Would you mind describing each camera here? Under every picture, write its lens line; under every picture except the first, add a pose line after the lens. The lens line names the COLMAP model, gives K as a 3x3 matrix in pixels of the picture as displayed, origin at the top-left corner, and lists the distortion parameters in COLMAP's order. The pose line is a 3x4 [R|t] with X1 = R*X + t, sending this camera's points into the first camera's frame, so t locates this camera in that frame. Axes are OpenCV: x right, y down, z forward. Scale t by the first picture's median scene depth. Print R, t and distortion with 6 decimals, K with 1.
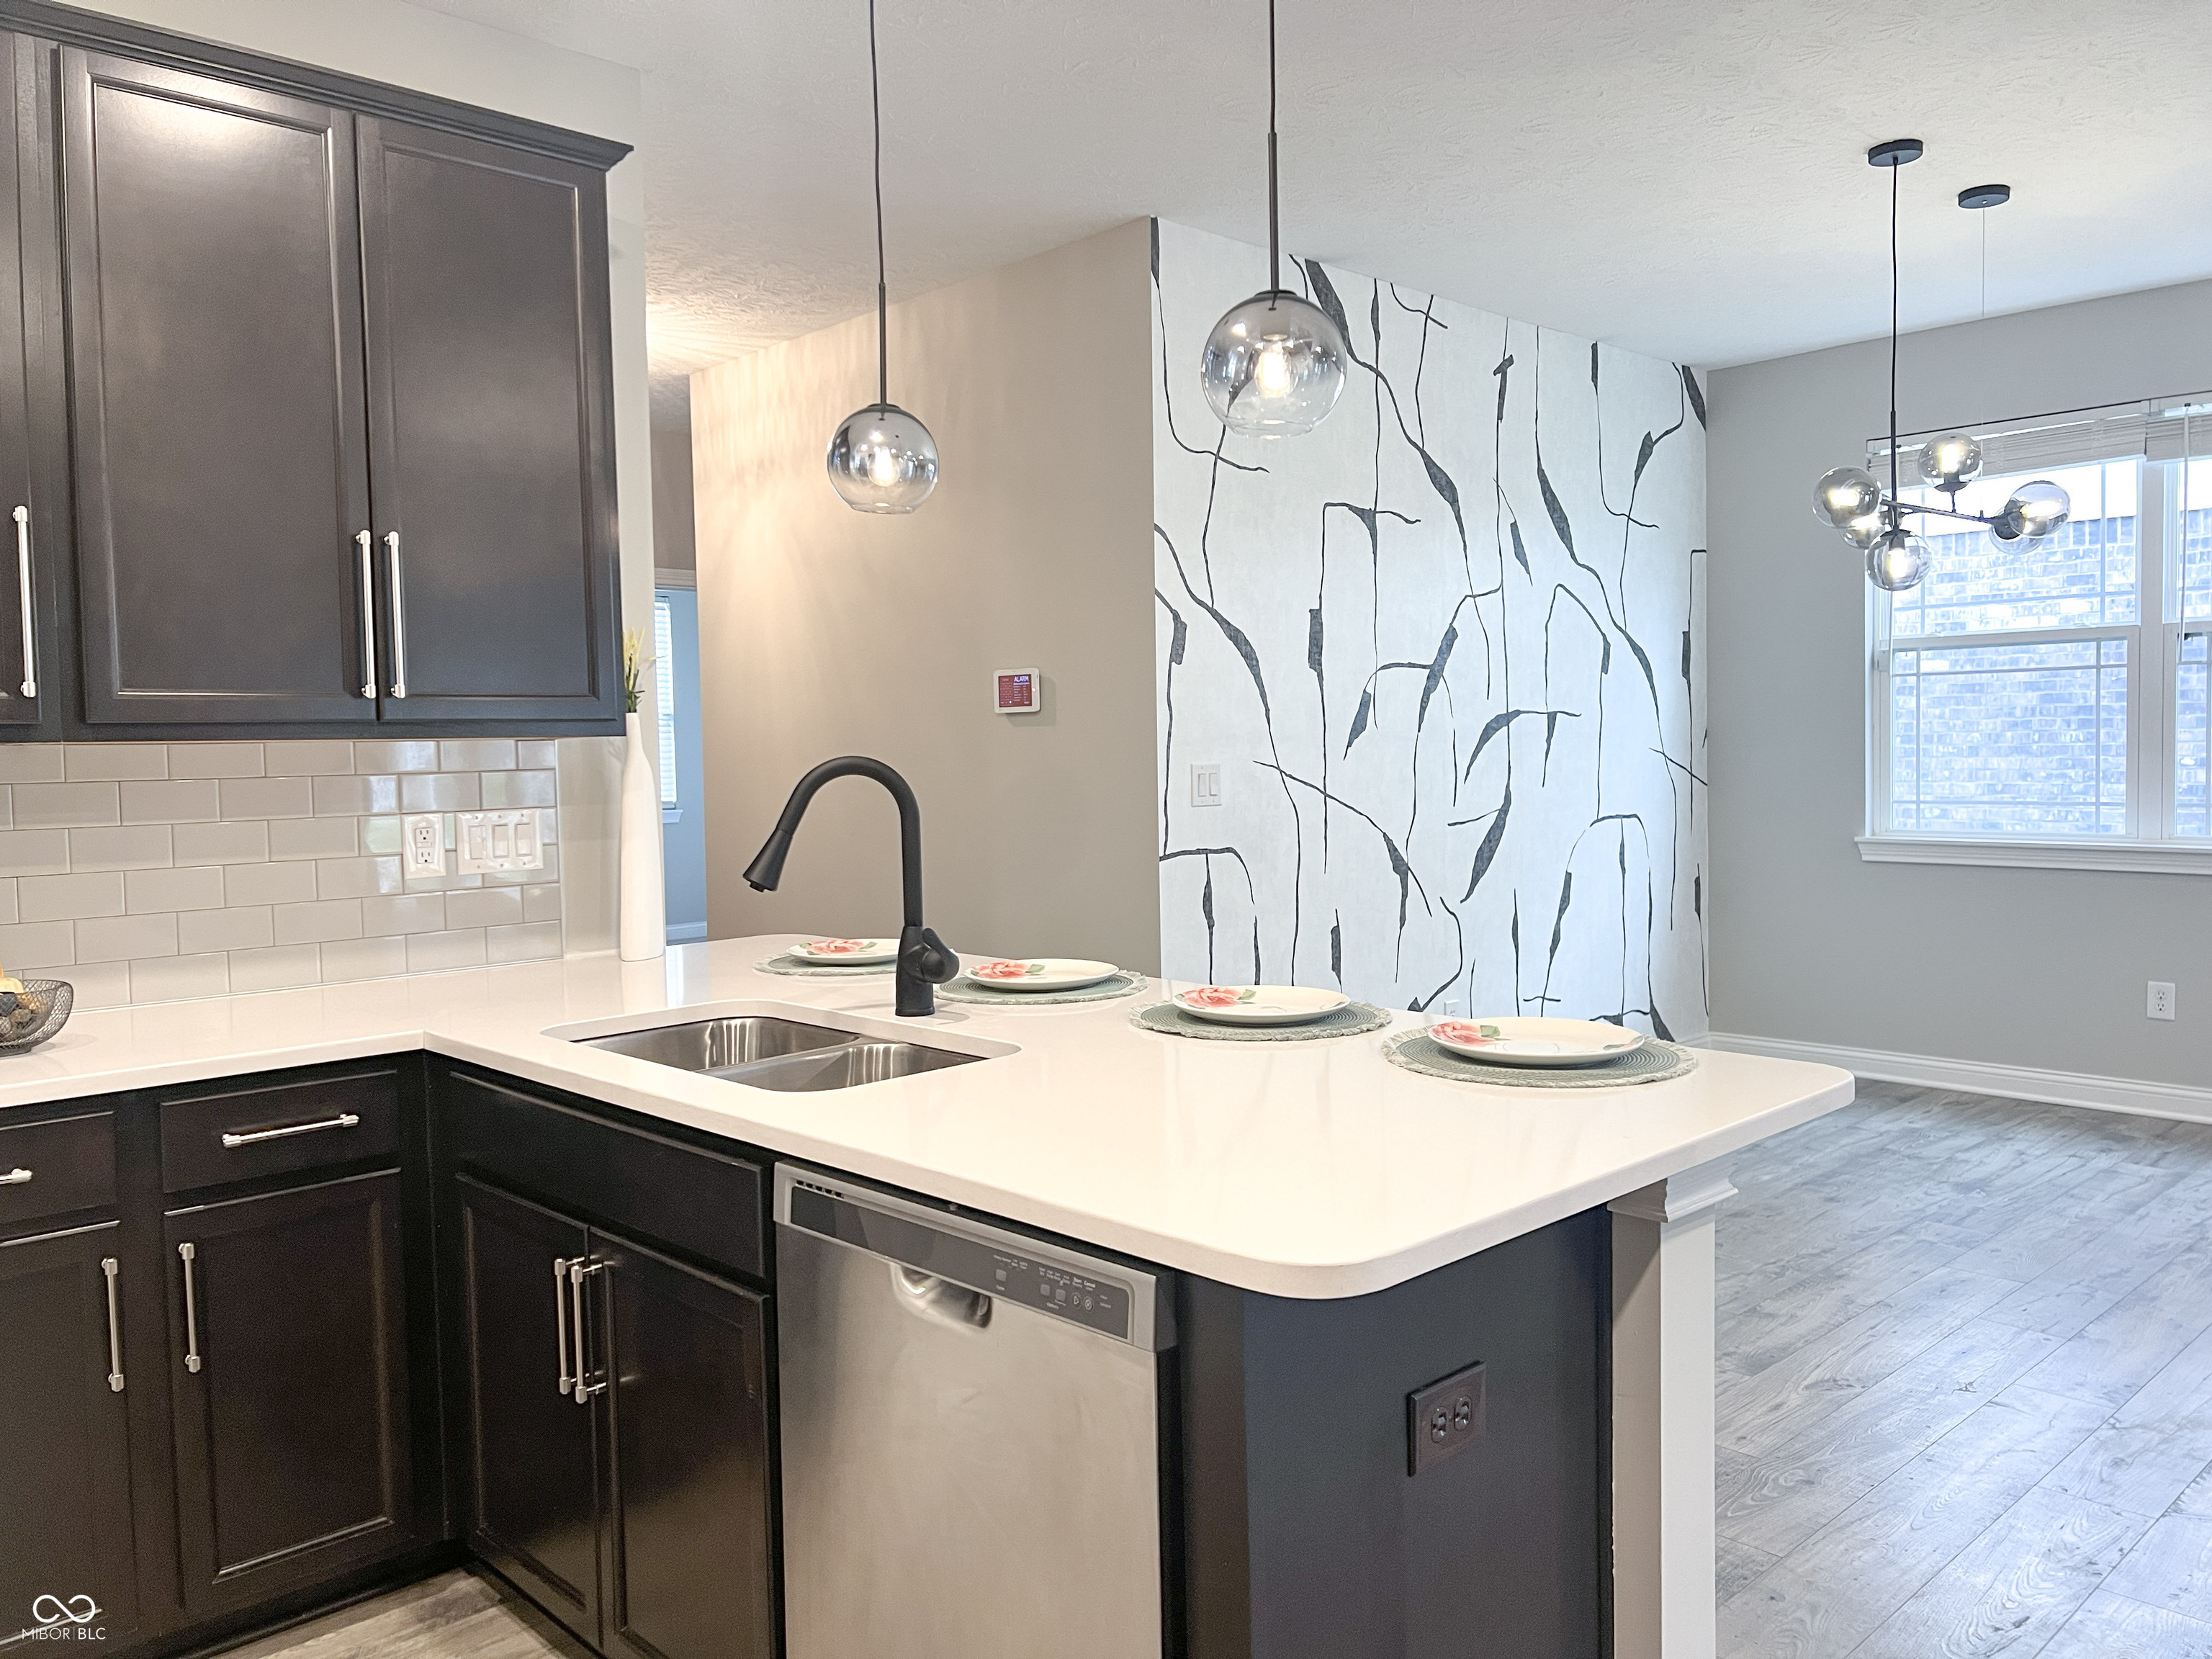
lens RADIAL K [[1652.4, 0, 1088.5], [0, 1652.4, 829.4], [0, 0, 1]] dist [0.092049, -0.080269]
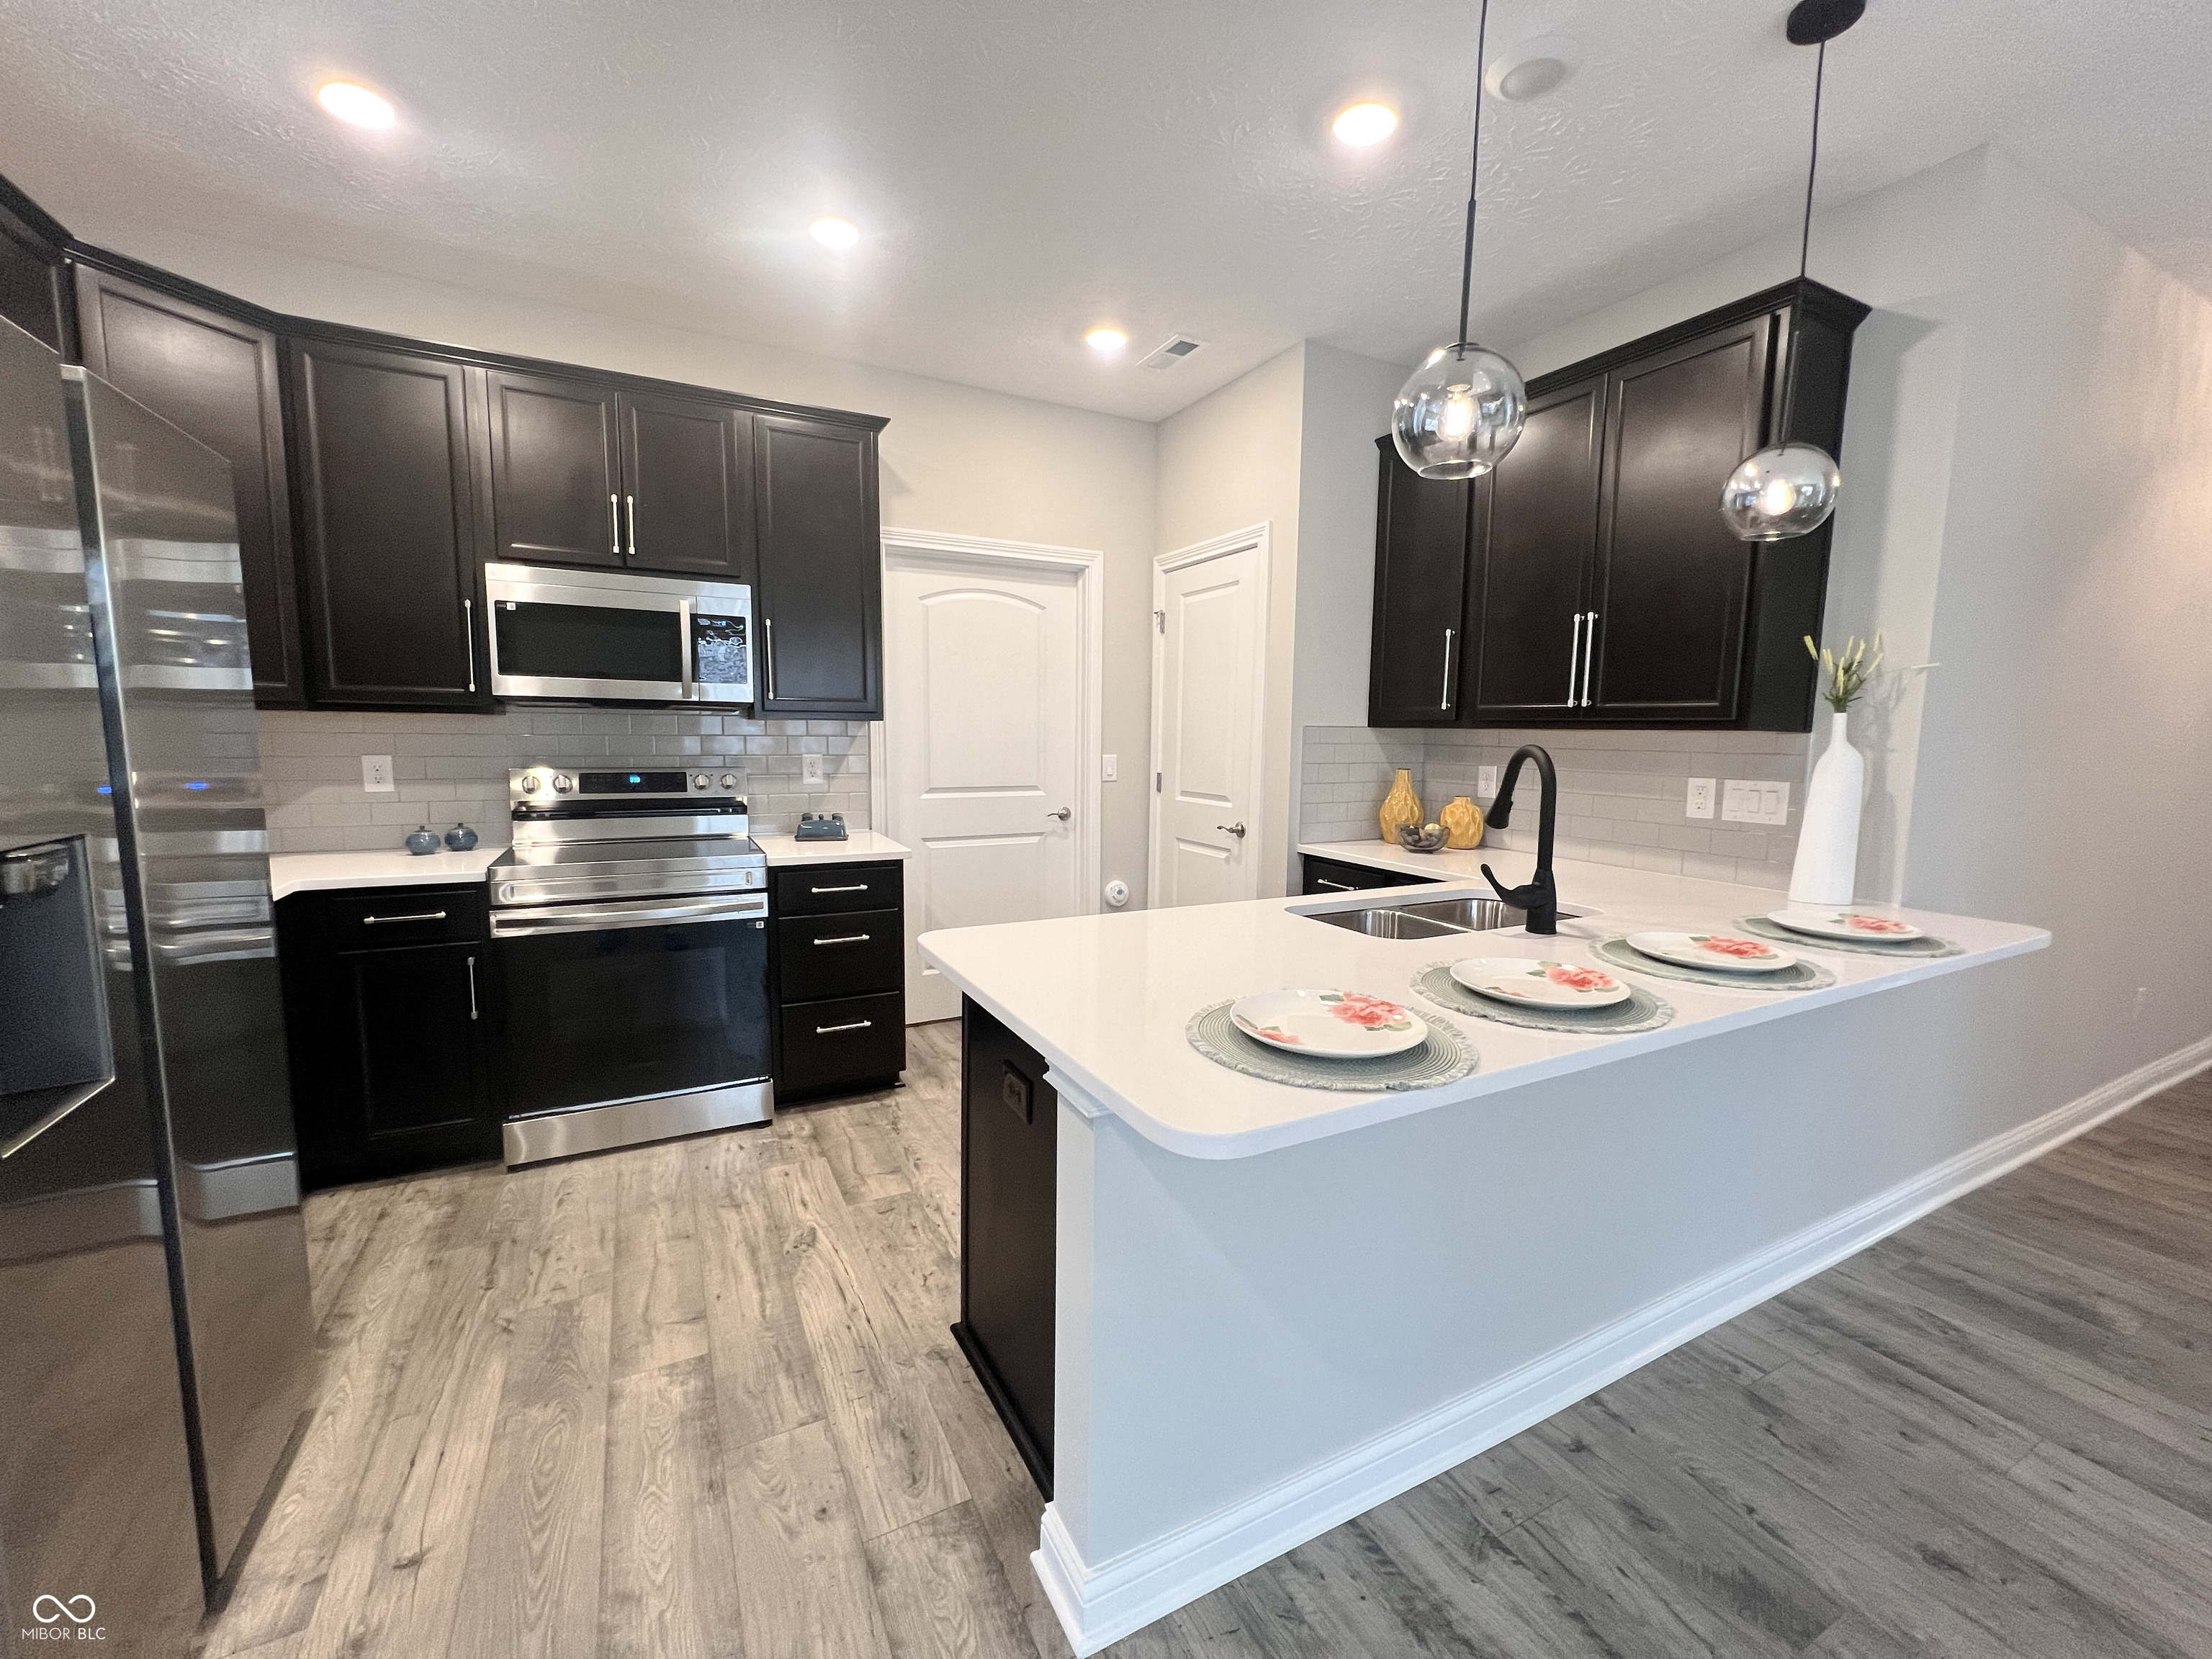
lens RADIAL K [[889.1, 0, 1116.7], [0, 889.1, 830.9], [0, 0, 1]] dist [-0.000674, -0.000607]
pose [[-0.260298, 0.123711, -0.957570, 0.357425], [-0.060183, 0.987750, 0.143969, -0.029966], [0.963651, 0.095104, -0.249664, 0.431506]]
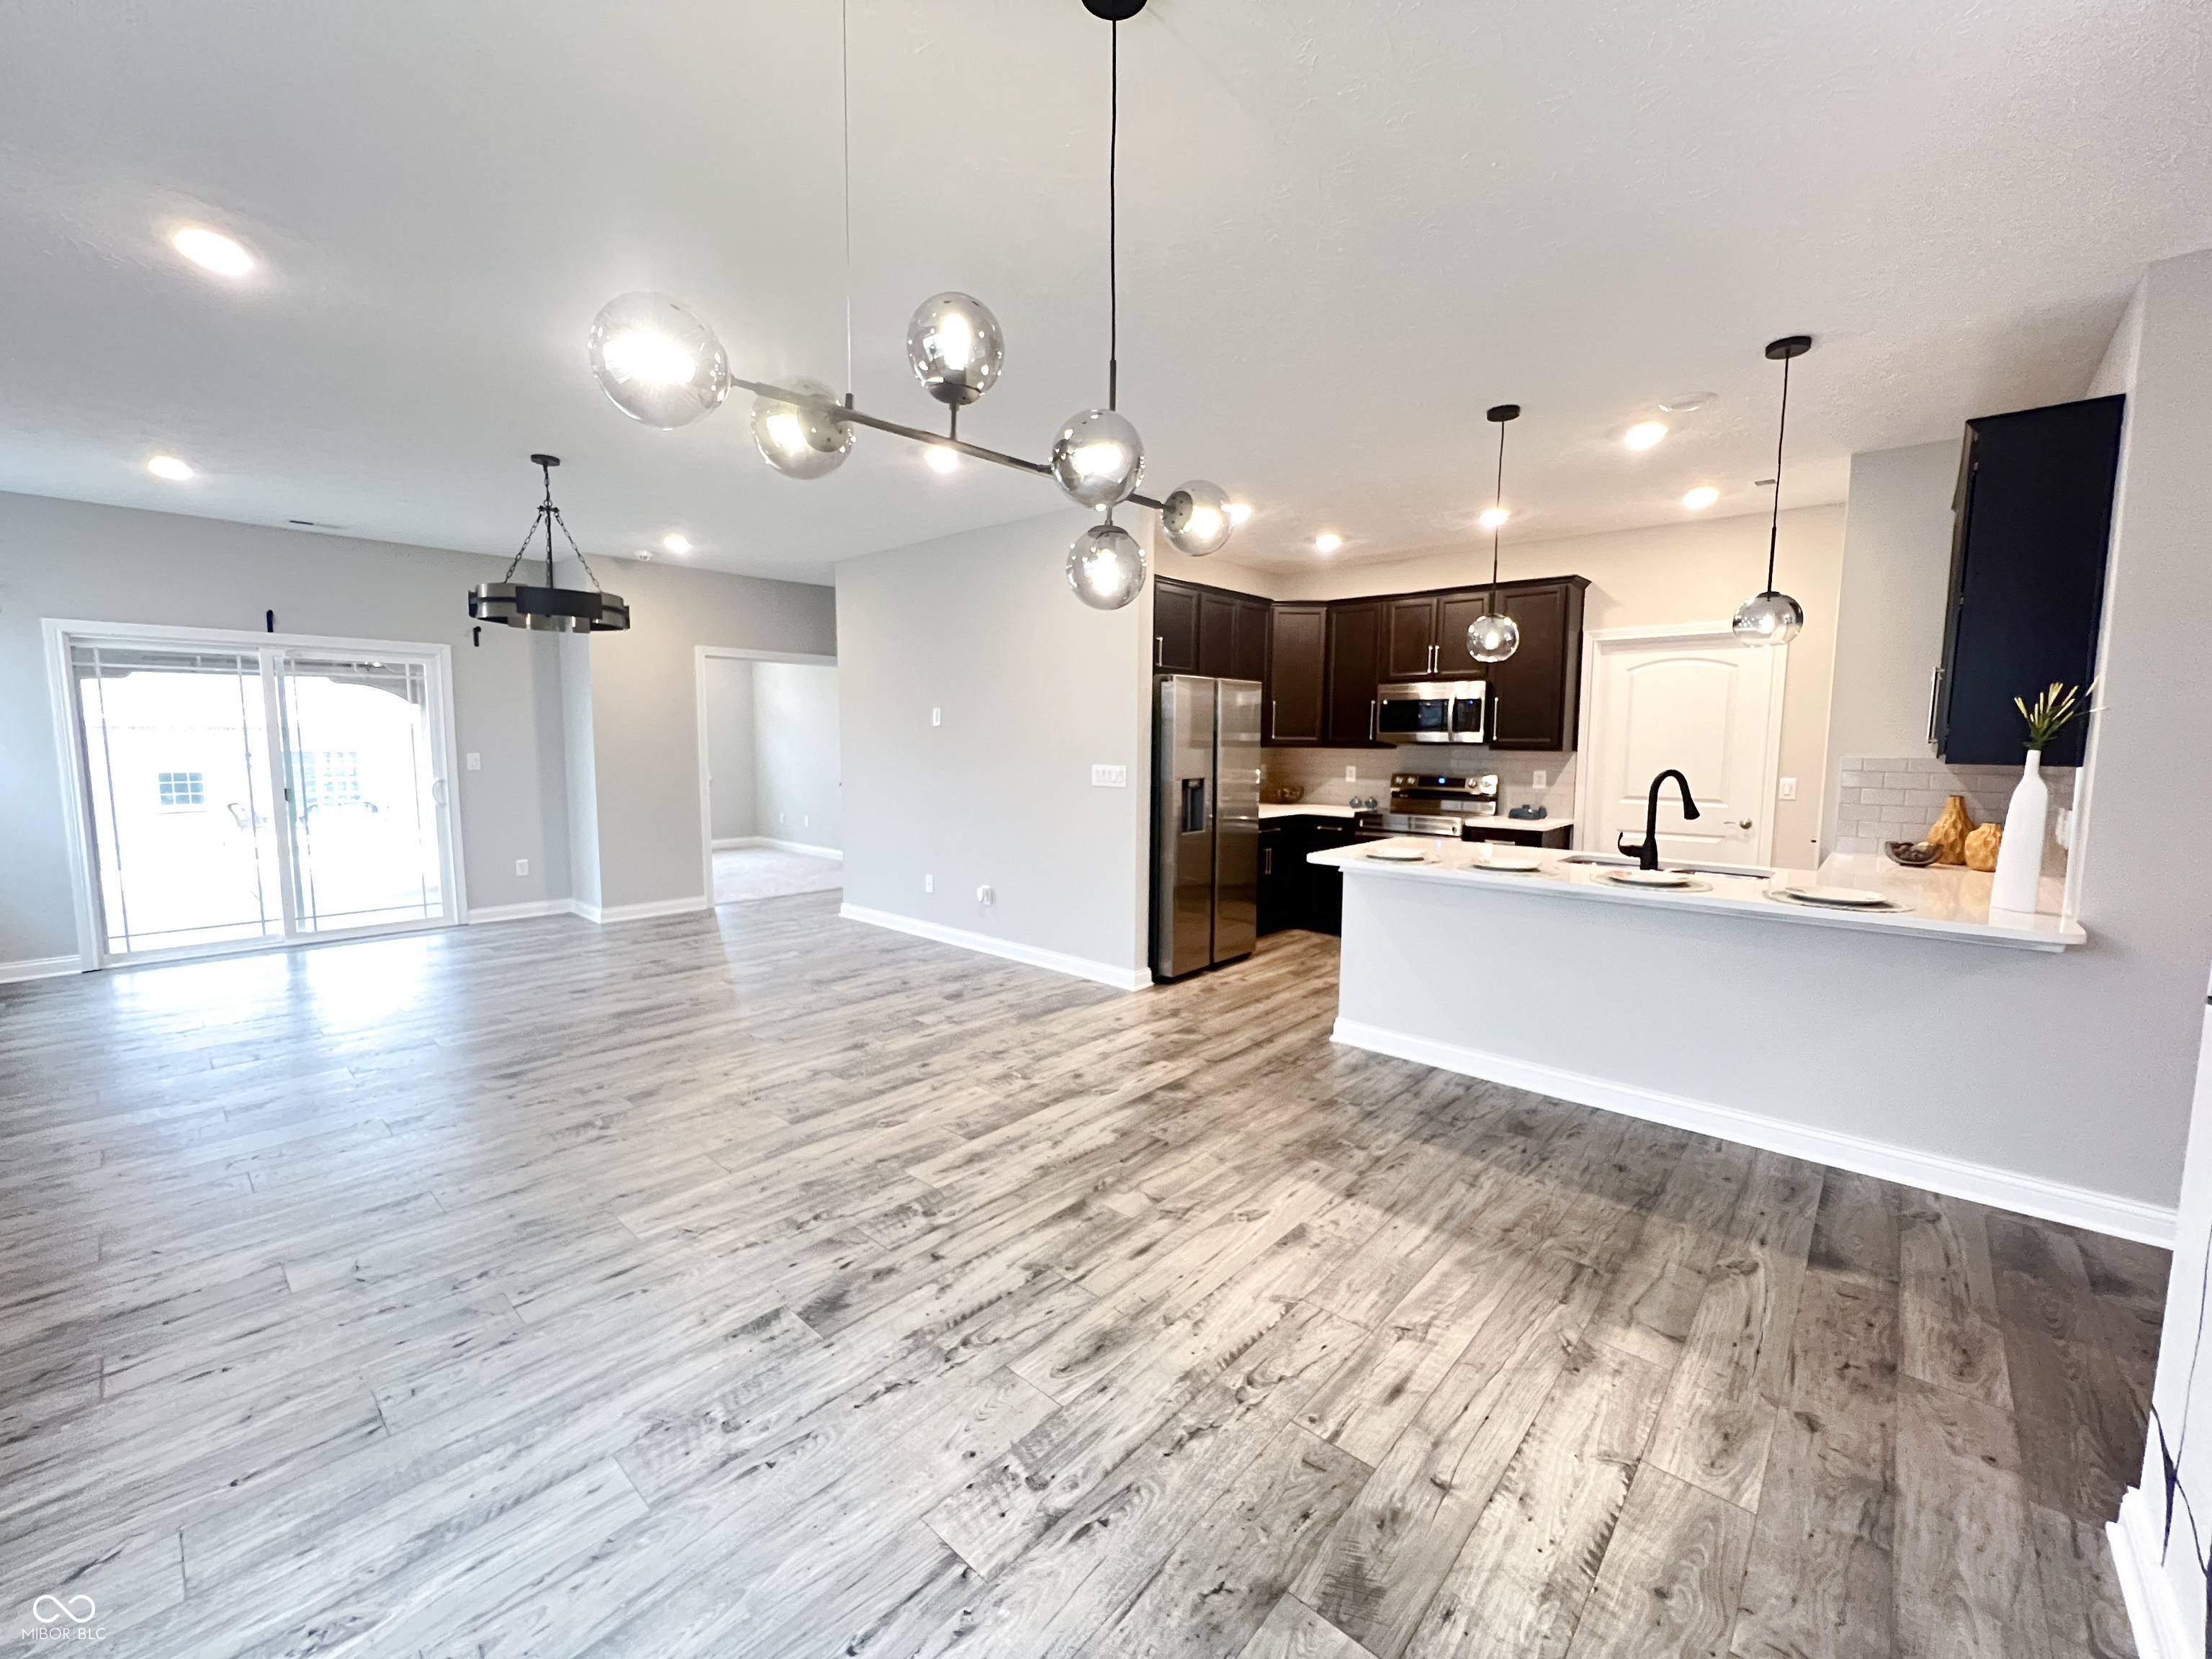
lens RADIAL K [[898.1, 0, 1098.9], [0, 898.1, 832.2], [0, 0, 1]] dist [-0.009464, 0.002752]
pose [[-0.996383, 0.020340, -0.082501, 0.428994], [0.007118, 0.987495, 0.157492, -0.085982], [0.084672, 0.156335, -0.984068, 1.161395]]
